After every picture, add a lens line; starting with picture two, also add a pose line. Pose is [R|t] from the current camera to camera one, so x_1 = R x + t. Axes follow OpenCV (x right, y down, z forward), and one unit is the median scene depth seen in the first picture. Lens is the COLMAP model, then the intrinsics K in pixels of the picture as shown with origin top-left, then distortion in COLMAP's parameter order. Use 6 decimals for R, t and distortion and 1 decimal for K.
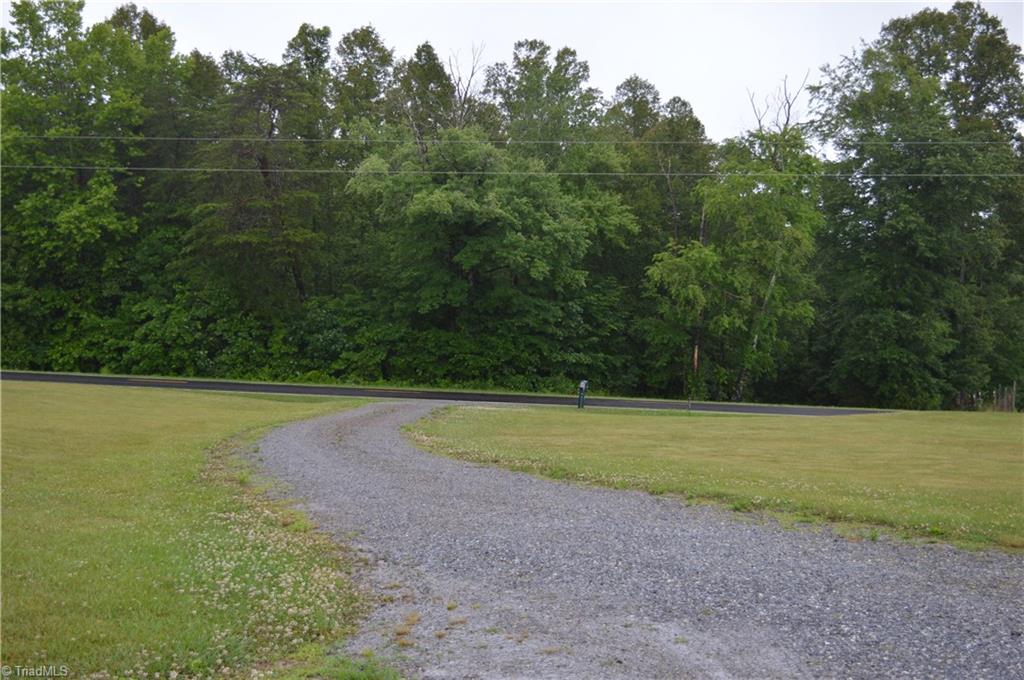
lens RADIAL K [[1422.5, 0, 511.6], [0, 1422.5, 340.5], [0, 0, 1]] dist [-0.113362, 0.000000]
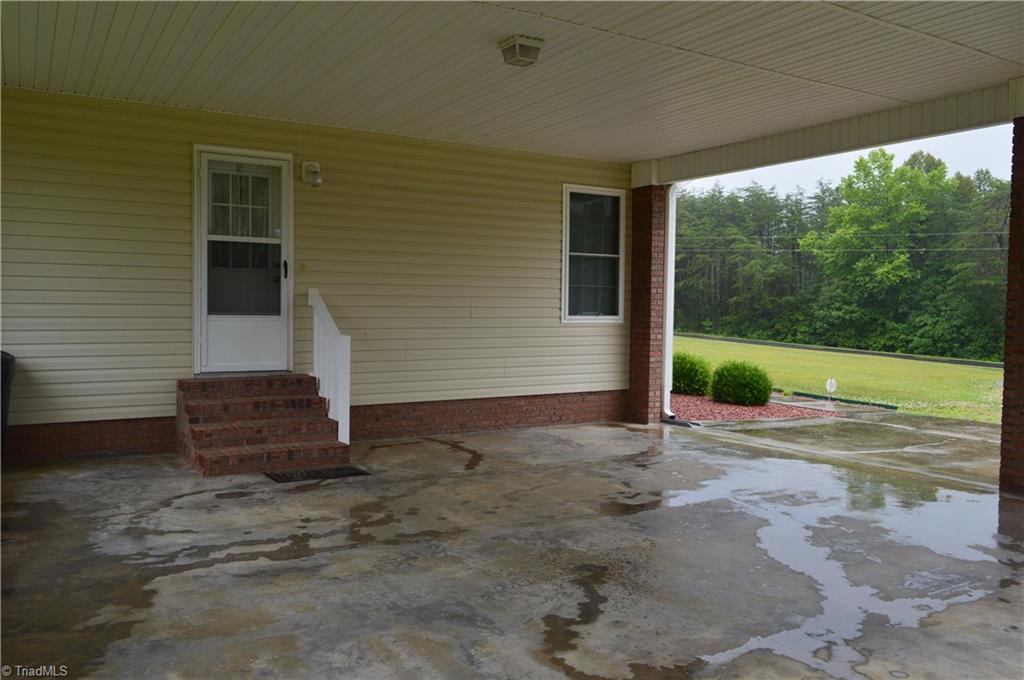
lens RADIAL K [[812.5, 0, 507.3], [0, 812.5, 344.3], [0, 0, 1]] dist [-0.011425, -0.000478]
pose [[0.753615, 0.045964, -0.655707, 0.029809], [-0.035988, 0.998941, 0.028663, -0.001010], [0.656330, 0.001997, 0.754471, -0.169317]]
